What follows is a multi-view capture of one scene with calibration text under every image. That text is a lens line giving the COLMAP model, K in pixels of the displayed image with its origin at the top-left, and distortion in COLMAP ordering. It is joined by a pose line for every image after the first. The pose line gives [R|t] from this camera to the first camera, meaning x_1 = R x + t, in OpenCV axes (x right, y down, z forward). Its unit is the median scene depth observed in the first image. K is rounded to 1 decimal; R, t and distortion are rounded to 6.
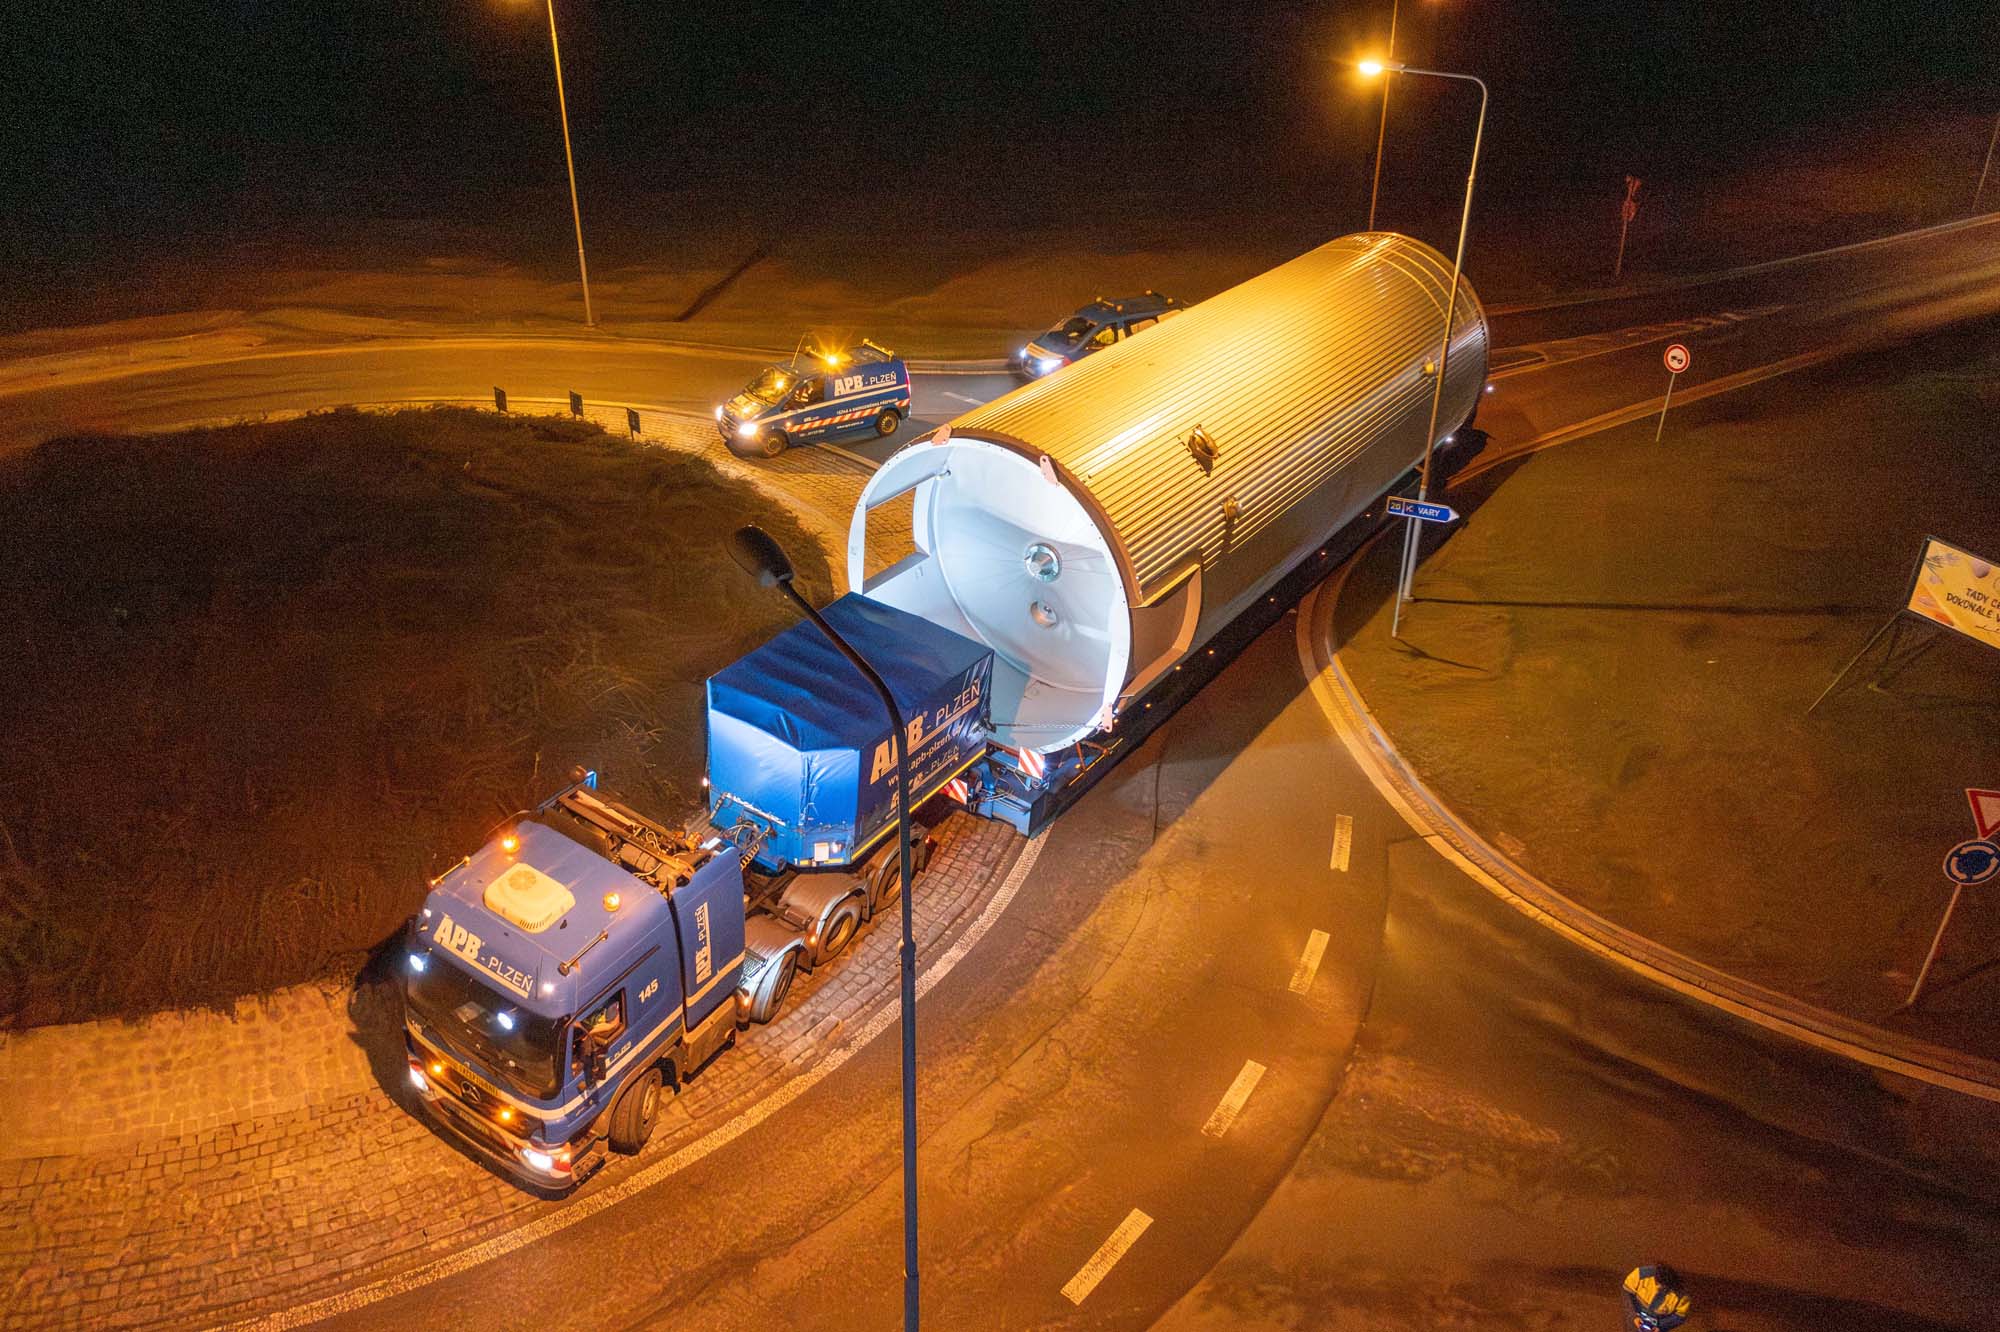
lens RADIAL K [[1587.4, 0, 988.8], [0, 1587.4, 671.8], [0, 0, 1]] dist [-0.027150, 0.018688]
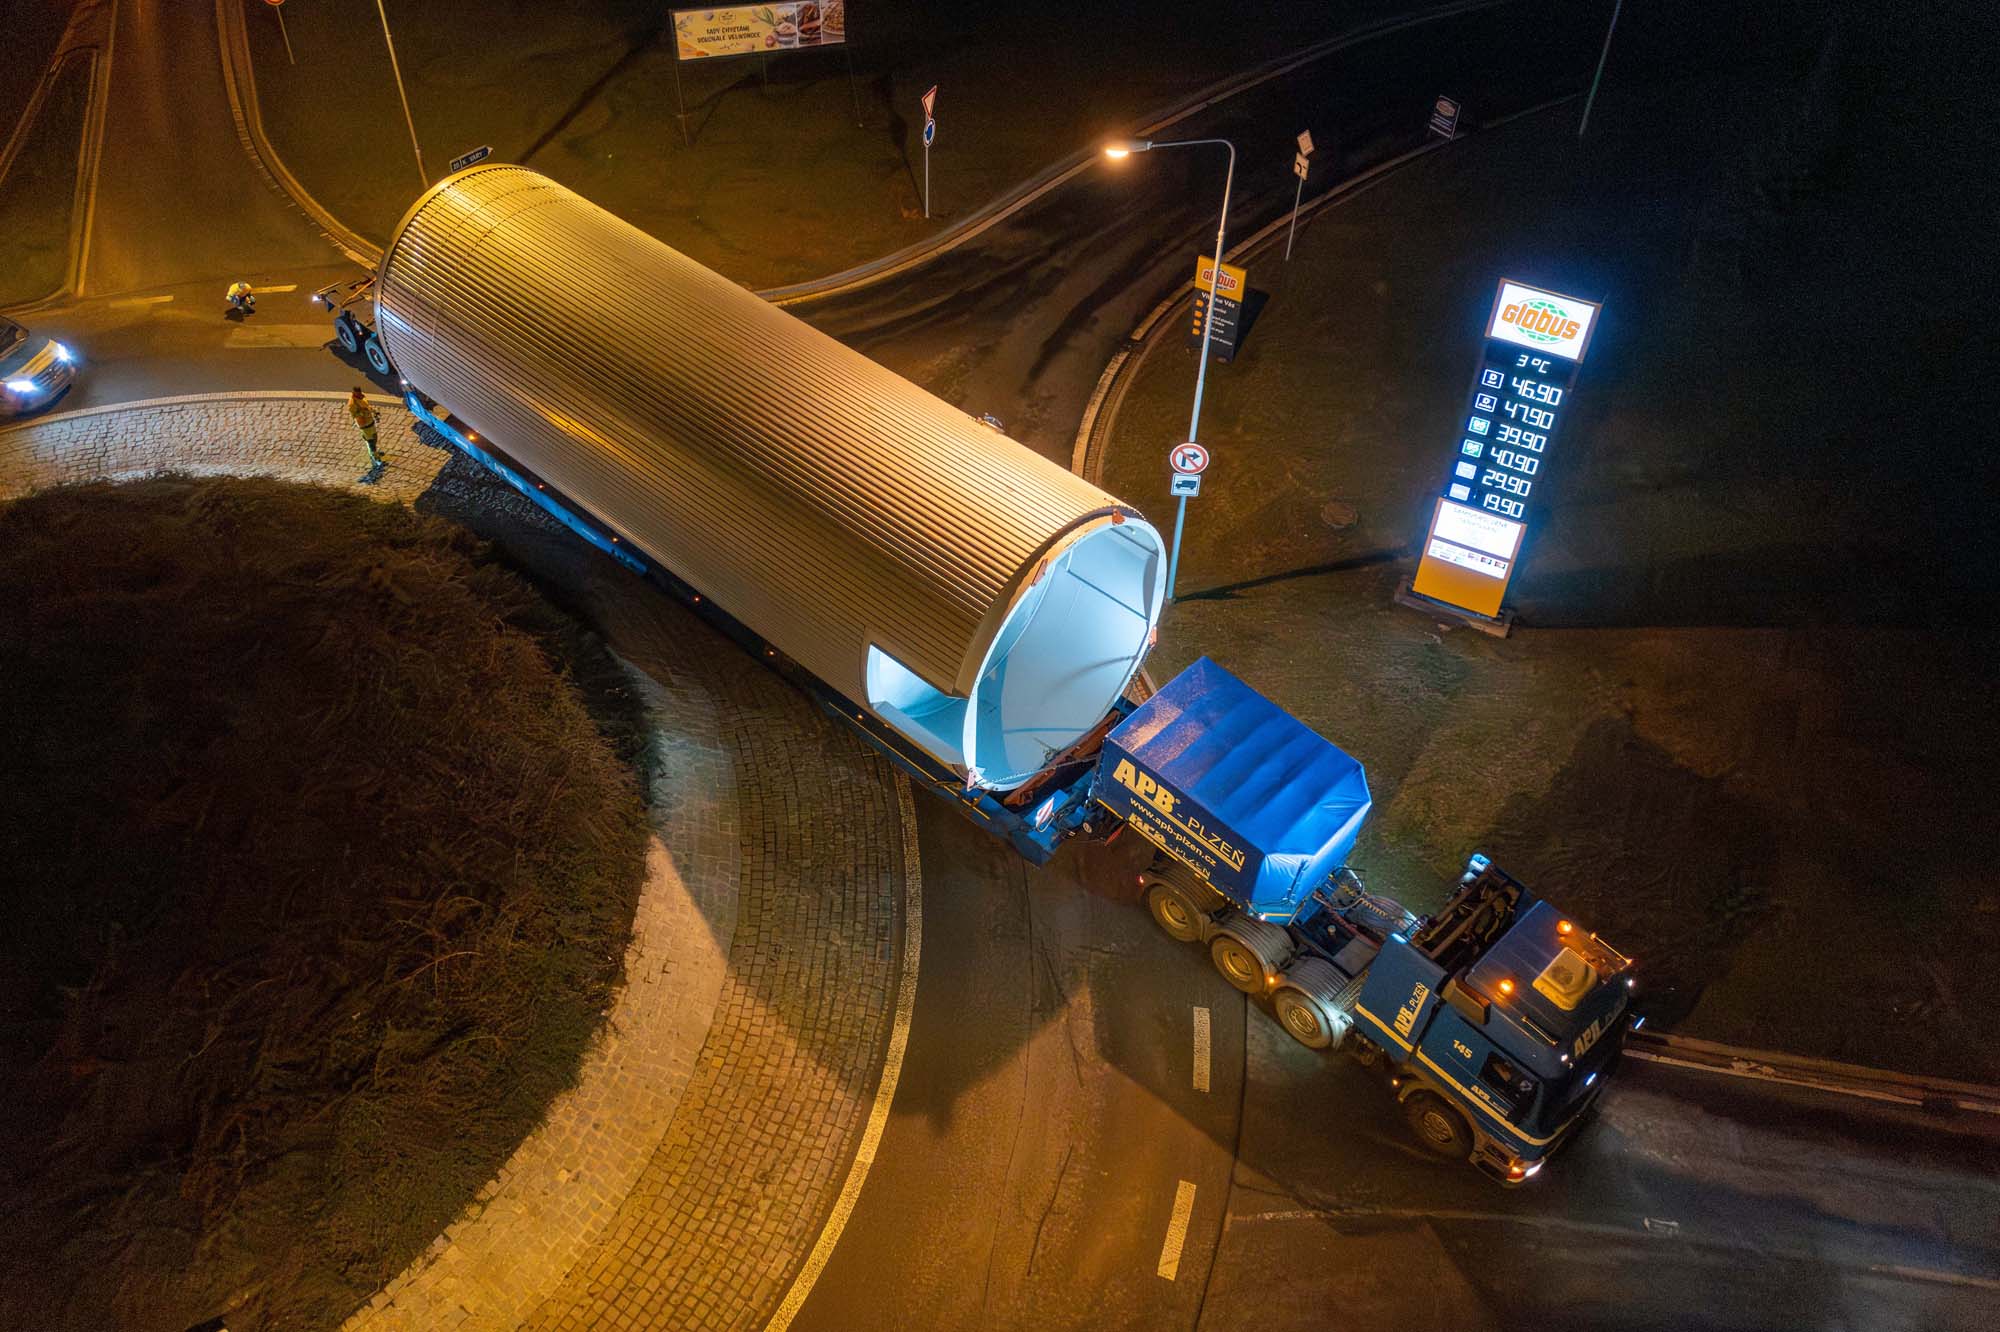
lens RADIAL K [[1587.4, 0, 988.8], [0, 1587.4, 671.8], [0, 0, 1]] dist [-0.027150, 0.018688]
pose [[0.241649, -0.698219, 0.673866, -1.282505], [0.471076, 0.691536, 0.547600, -0.506207], [-0.848347, 0.185115, 0.496023, 0.060315]]
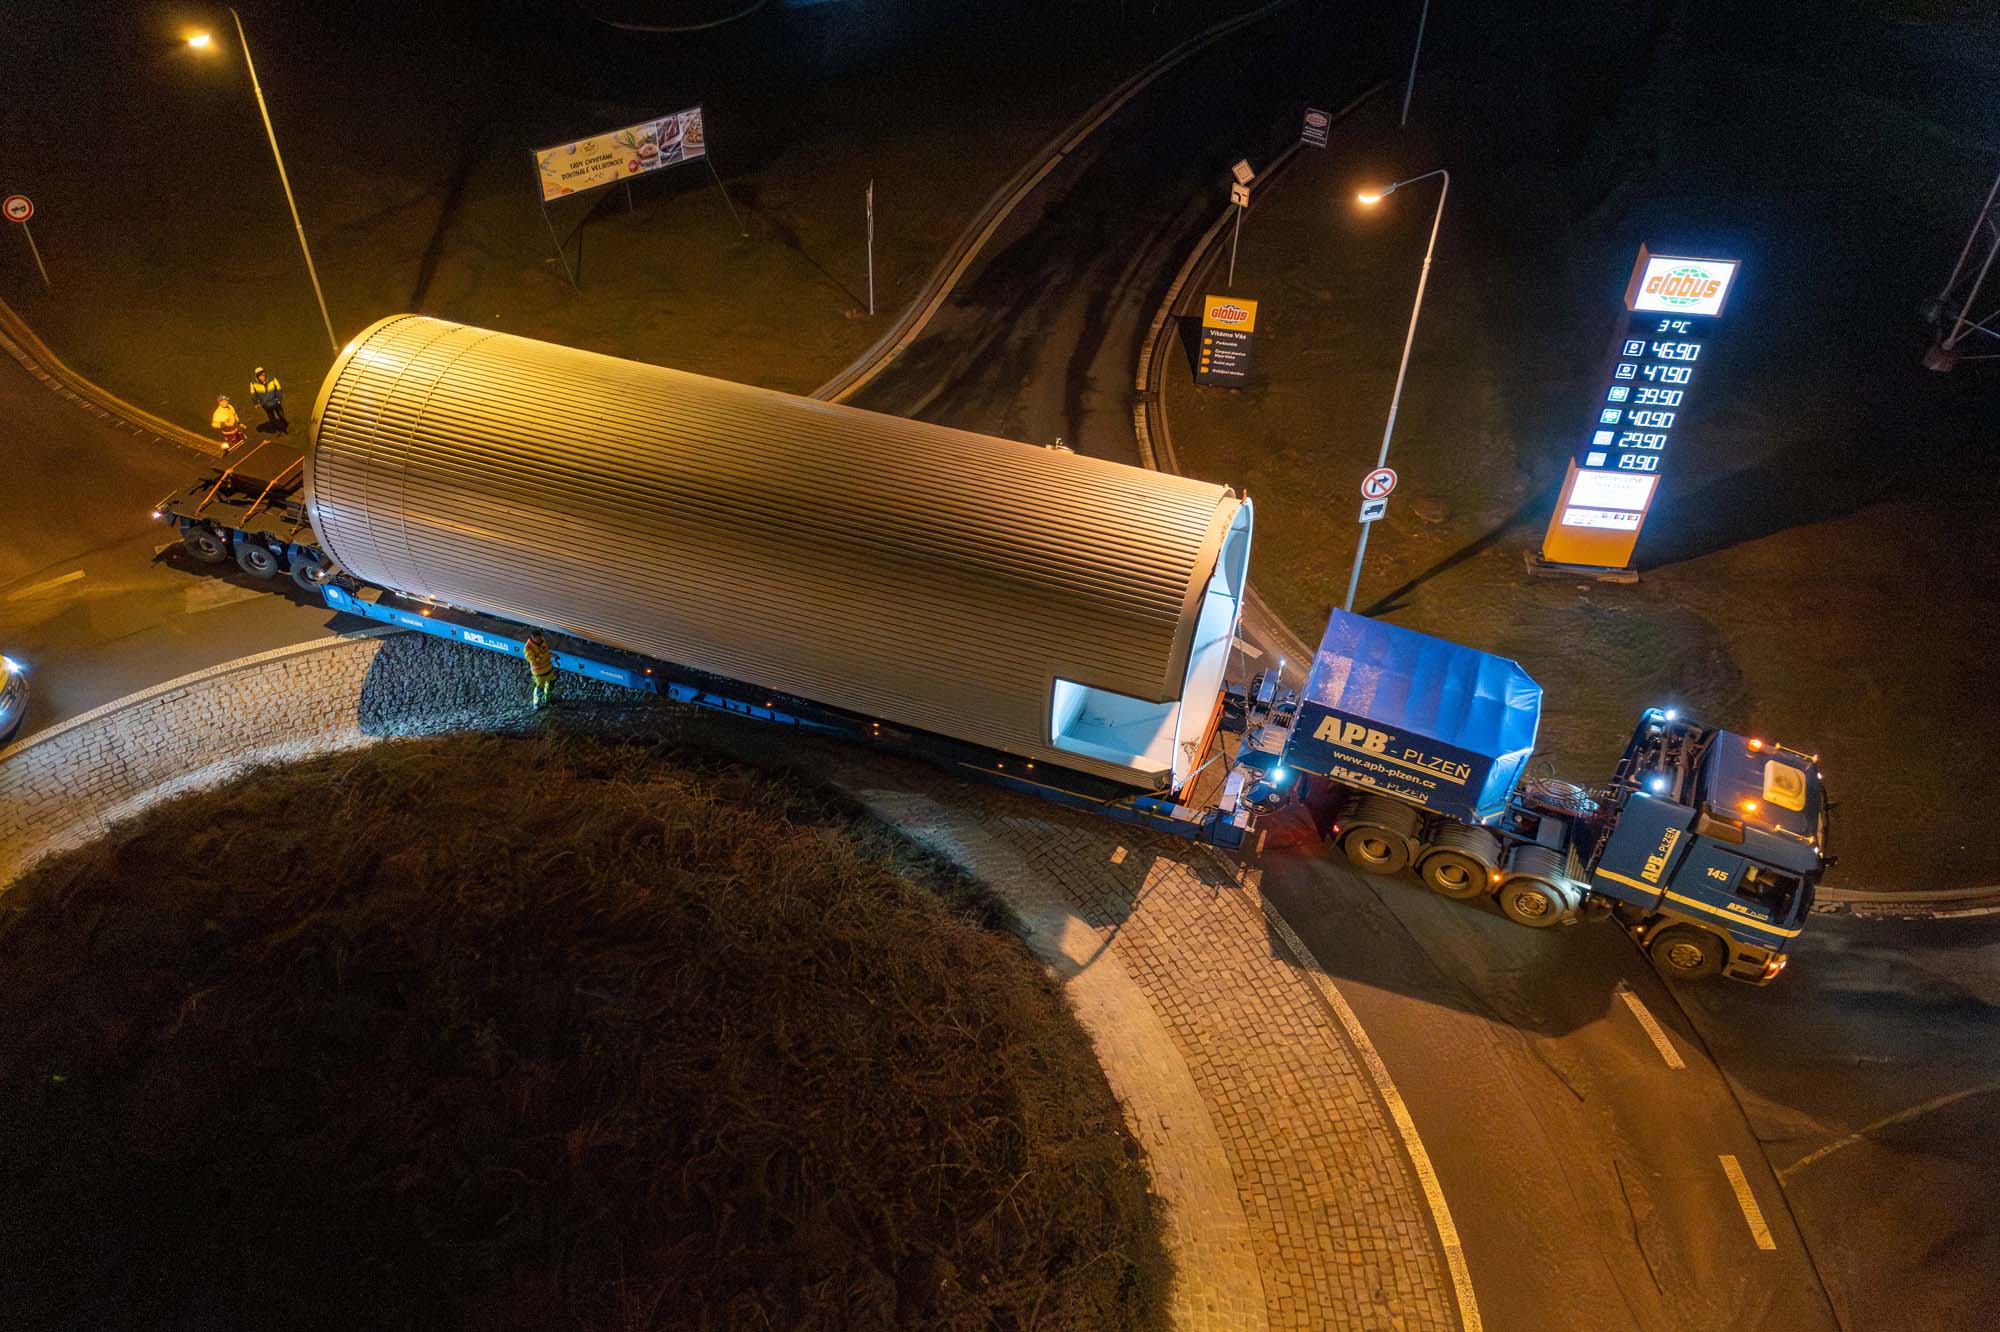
lens RADIAL K [[1587.4, 0, 988.8], [0, 1587.4, 671.8], [0, 0, 1]] dist [-0.027150, 0.018688]
pose [[-0.125685, -0.689368, 0.713425, -1.250386], [0.478465, 0.587843, 0.652313, -0.816086], [-0.869065, 0.423335, 0.255955, 0.642152]]
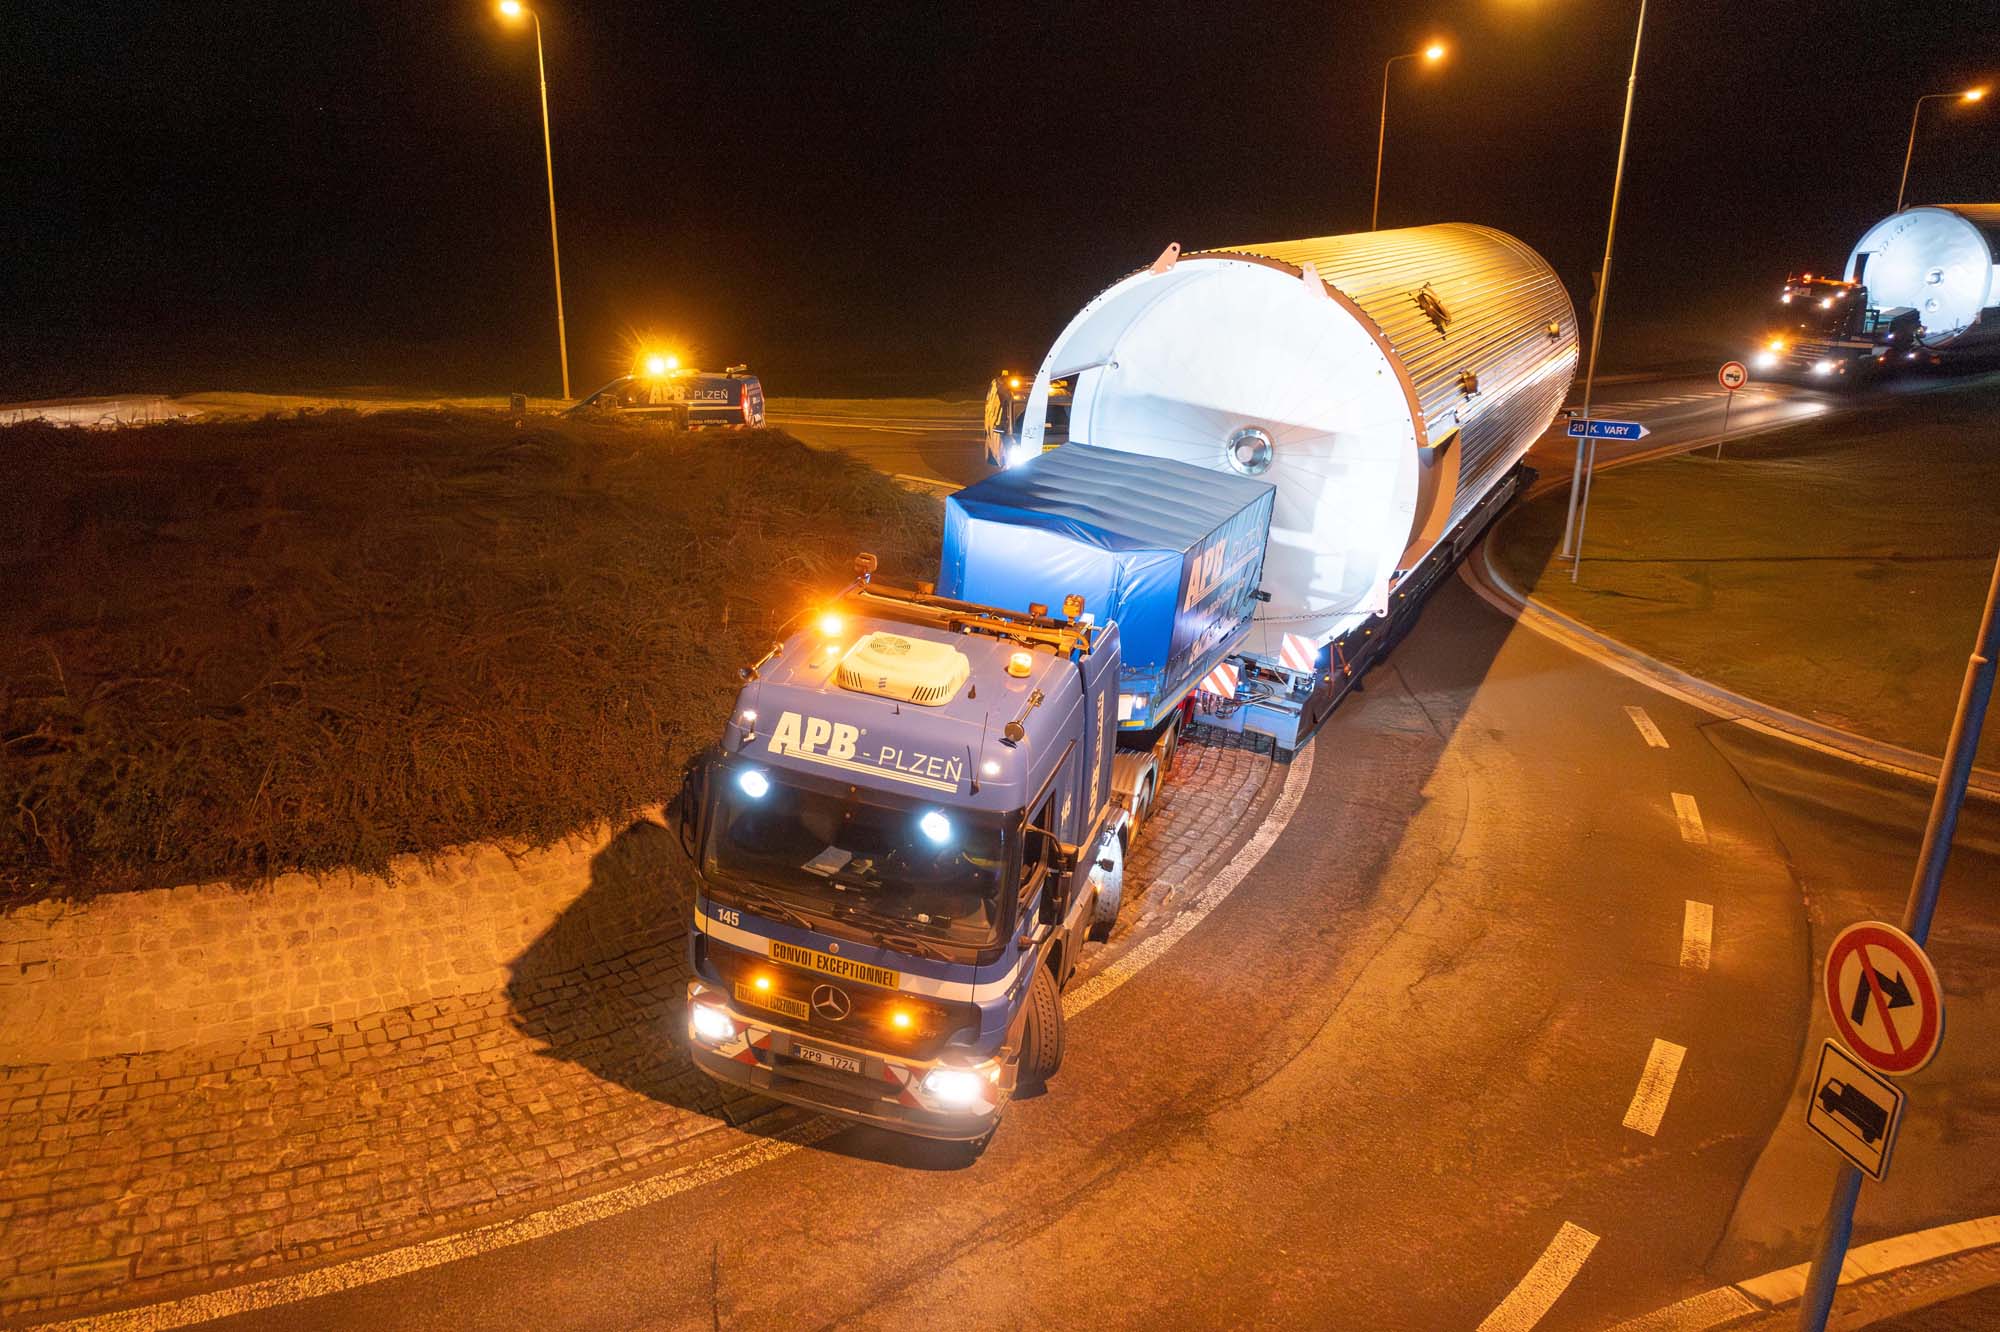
lens RADIAL K [[1587.4, 0, 988.8], [0, 1587.4, 671.8], [0, 0, 1]] dist [-0.027150, 0.018688]
pose [[0.992961, -0.032095, 0.114010, -0.295971], [0.052030, 0.982935, -0.176440, 0.276112], [-0.106402, 0.181130, 0.977686, 0.258269]]
